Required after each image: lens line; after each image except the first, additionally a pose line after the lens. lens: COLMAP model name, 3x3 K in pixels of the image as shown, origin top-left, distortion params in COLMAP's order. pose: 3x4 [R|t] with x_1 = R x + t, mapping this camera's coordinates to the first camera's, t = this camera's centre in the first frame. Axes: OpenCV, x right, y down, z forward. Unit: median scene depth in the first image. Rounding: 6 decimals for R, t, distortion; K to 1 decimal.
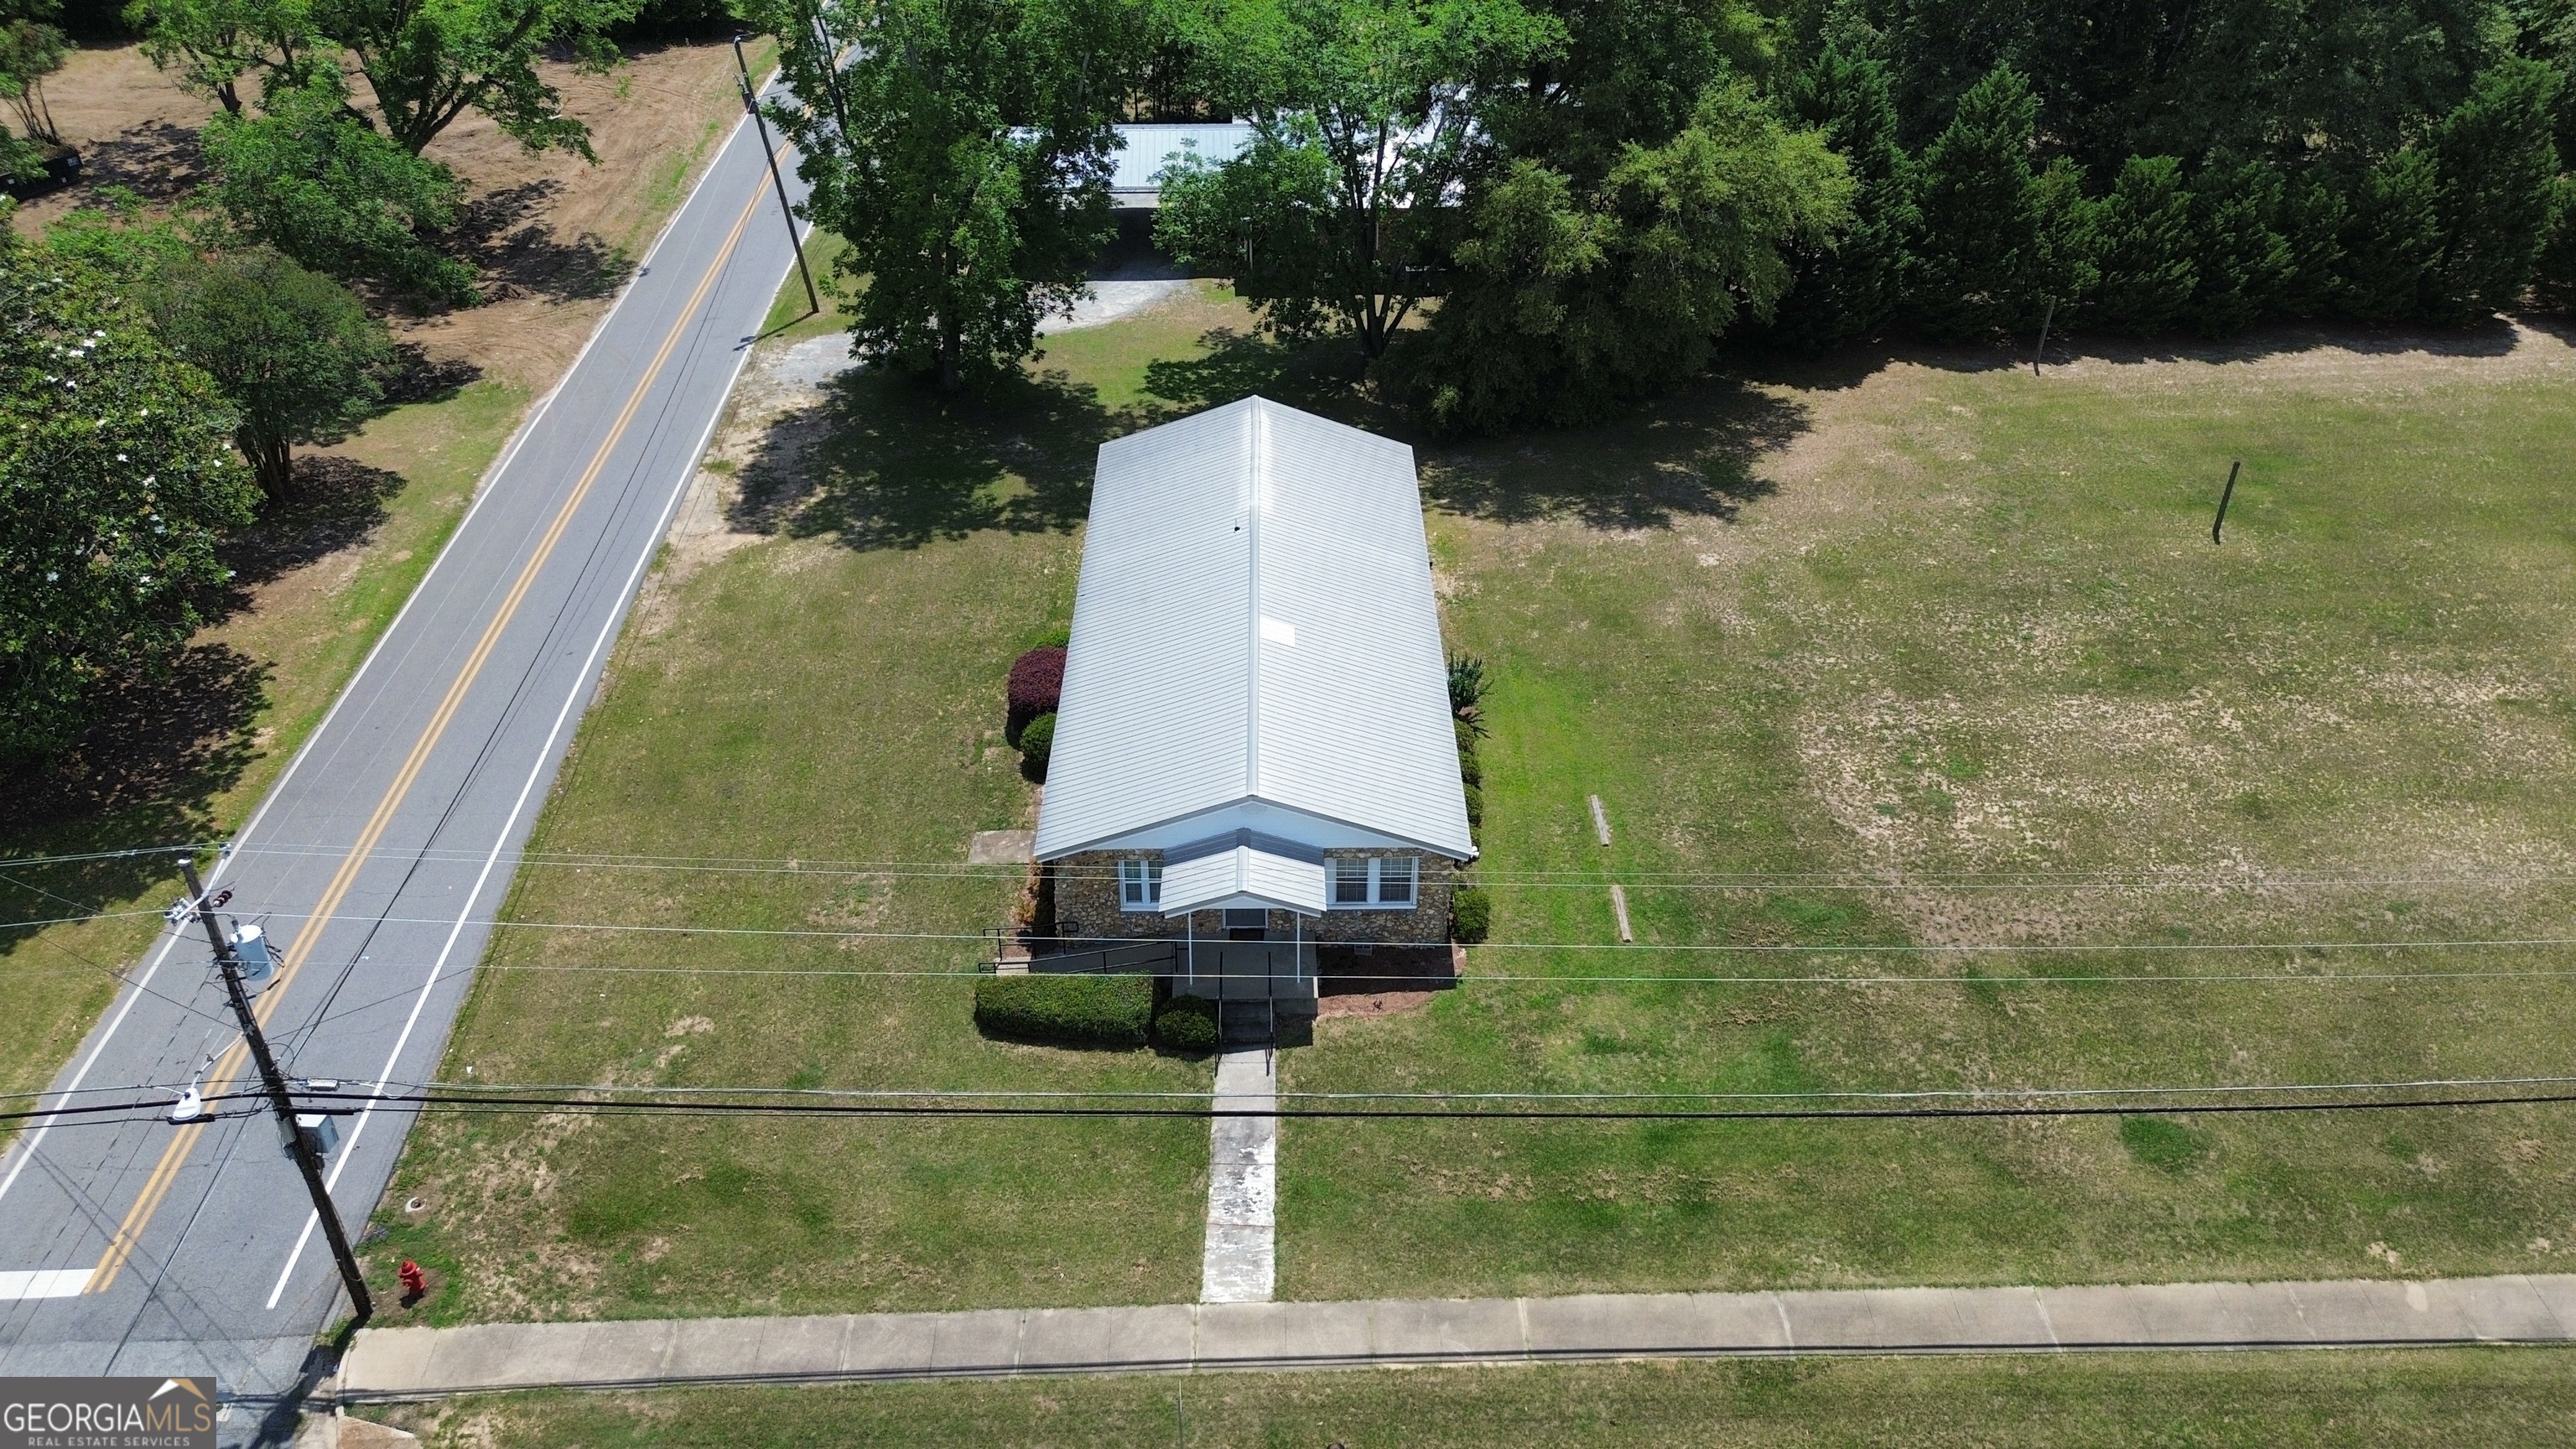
lens RADIAL K [[1825.4, 0, 1282.5], [0, 1825.4, 724.1], [0, 0, 1]] dist [0.068564, -0.079719]
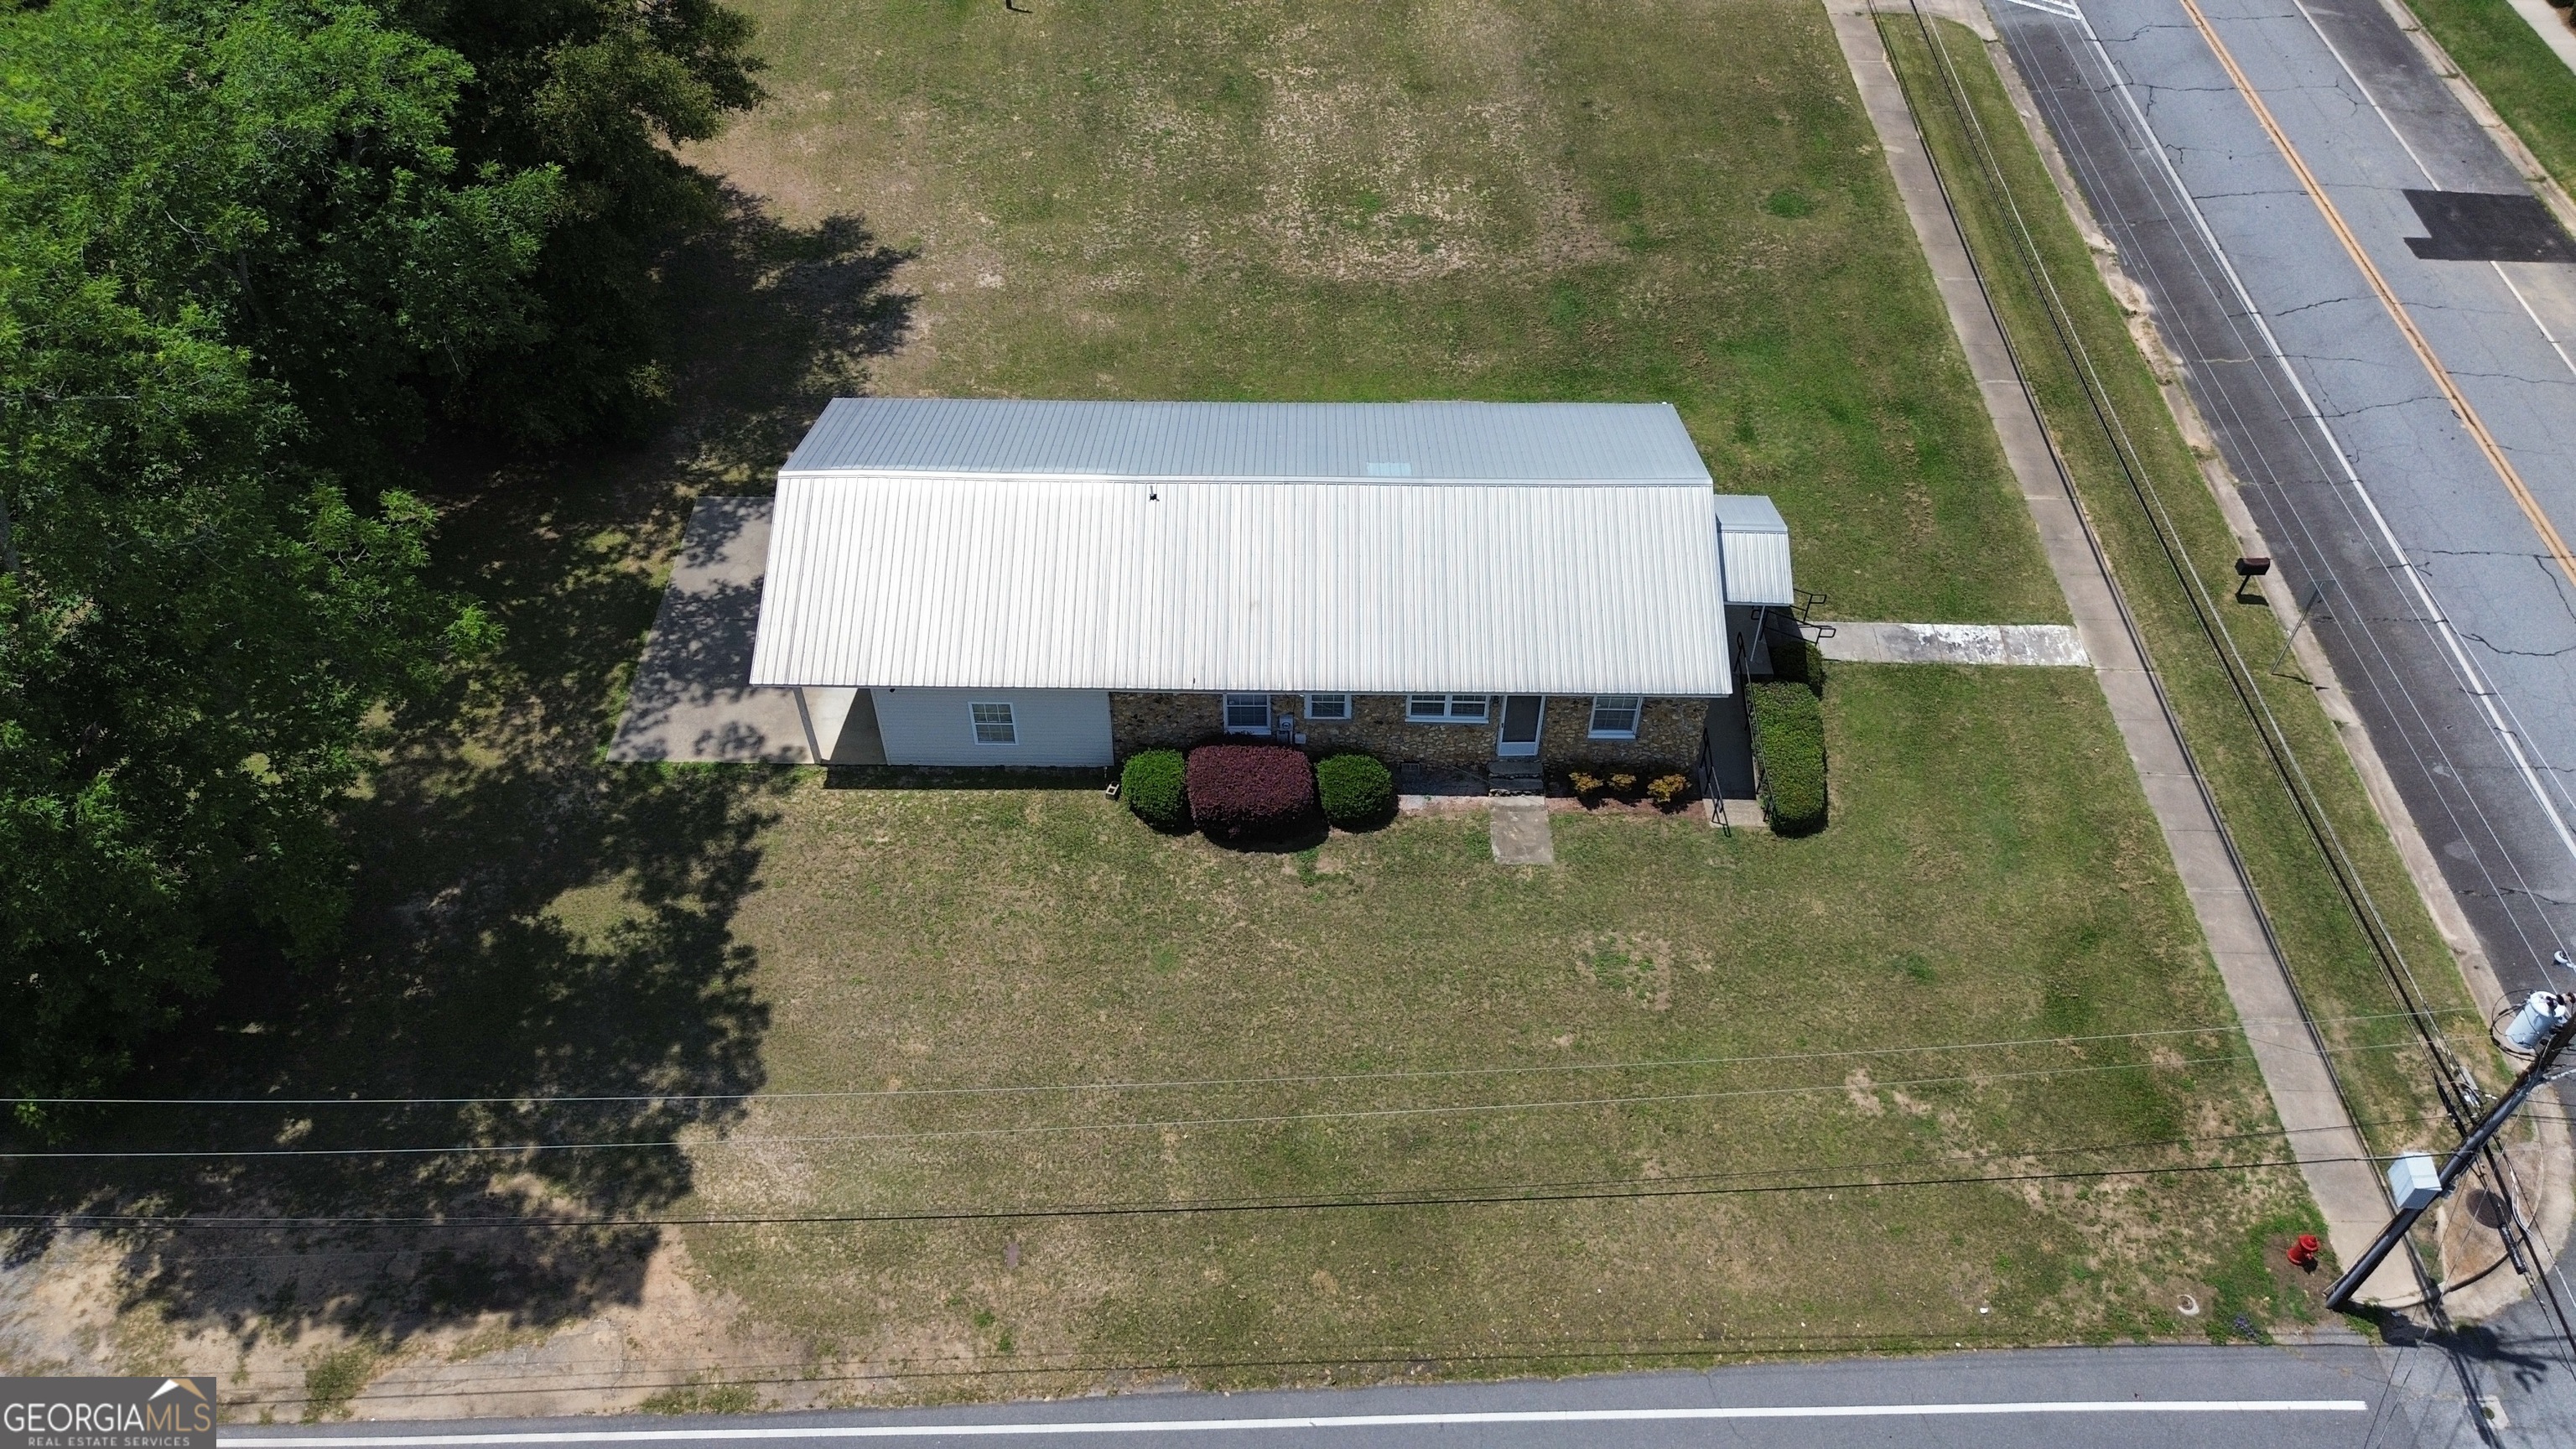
lens RADIAL K [[1825.4, 0, 1282.5], [0, 1825.4, 724.1], [0, 0, 1]] dist [0.068564, -0.079719]
pose [[0.024884, -0.738924, 0.673329, -0.856435], [0.571940, 0.562940, 0.596643, -0.665985], [-0.819918, 0.370258, 0.436629, 0.847930]]
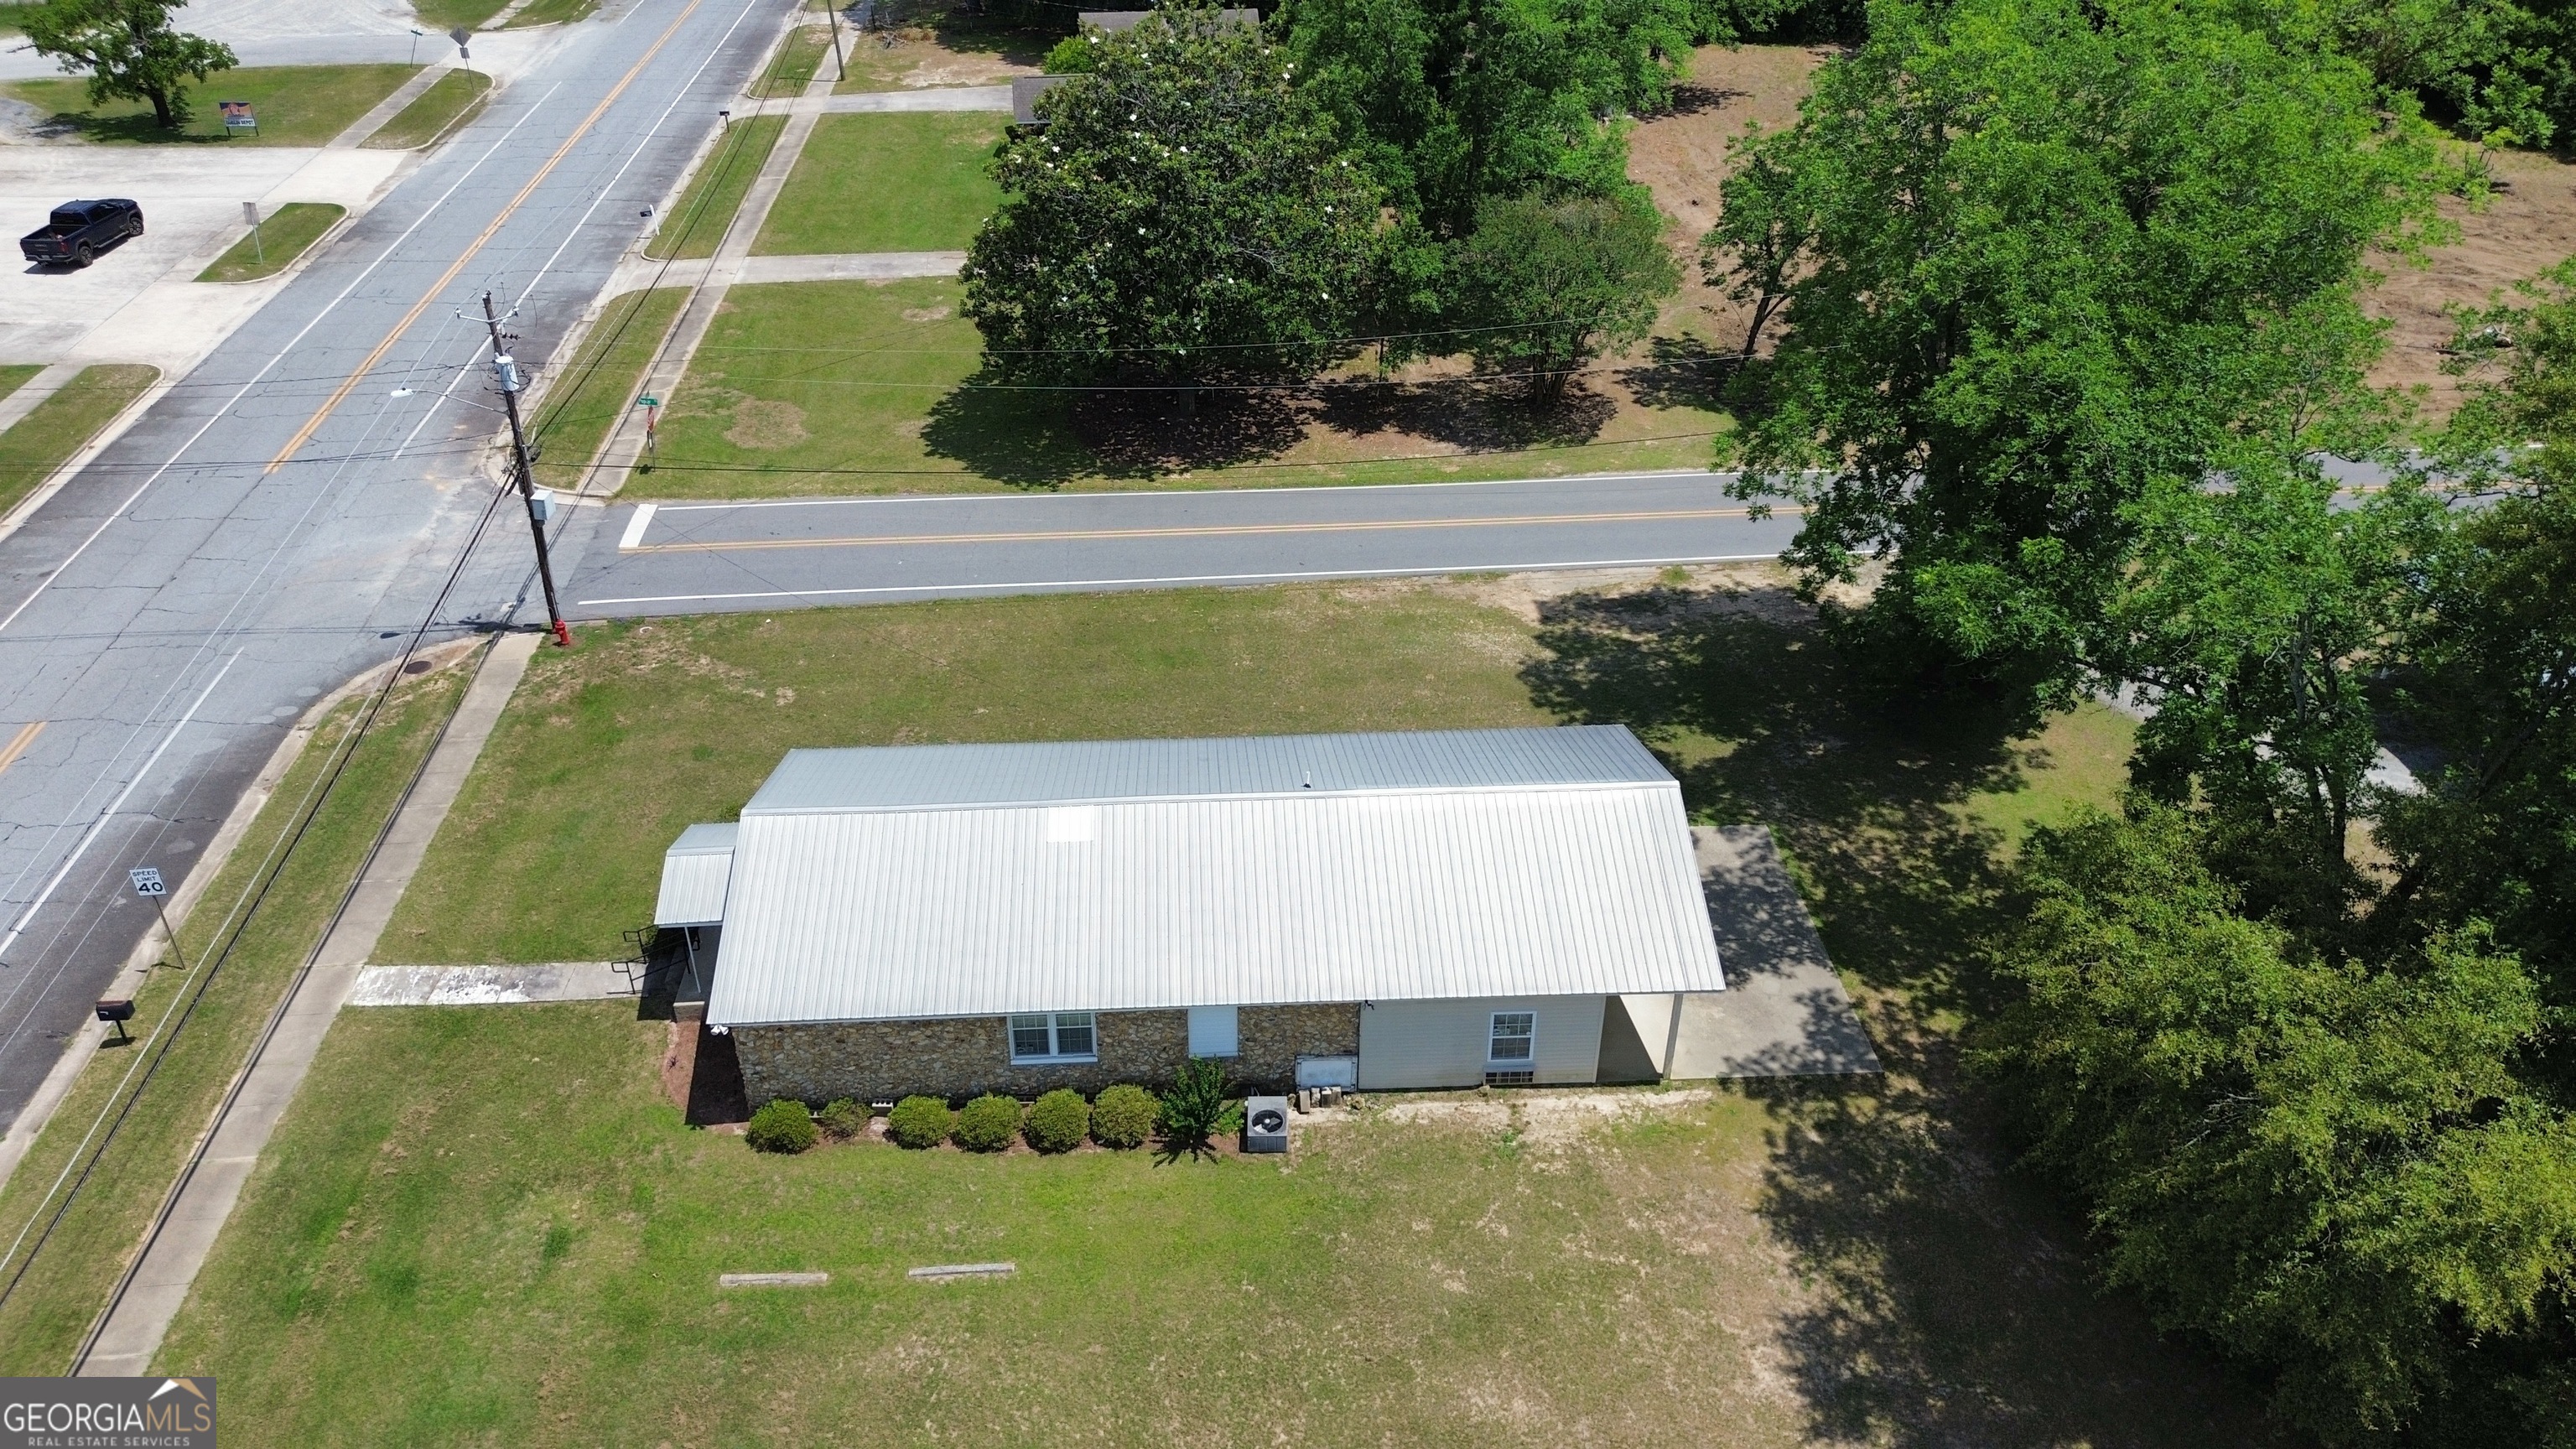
lens RADIAL K [[1825.4, 0, 1282.5], [0, 1825.4, 724.1], [0, 0, 1]] dist [0.068564, -0.079719]
pose [[0.045218, 0.545916, -0.836619, 0.859849], [-0.571386, 0.701093, 0.426599, -0.626931], [0.819435, 0.458742, 0.343631, 0.926682]]
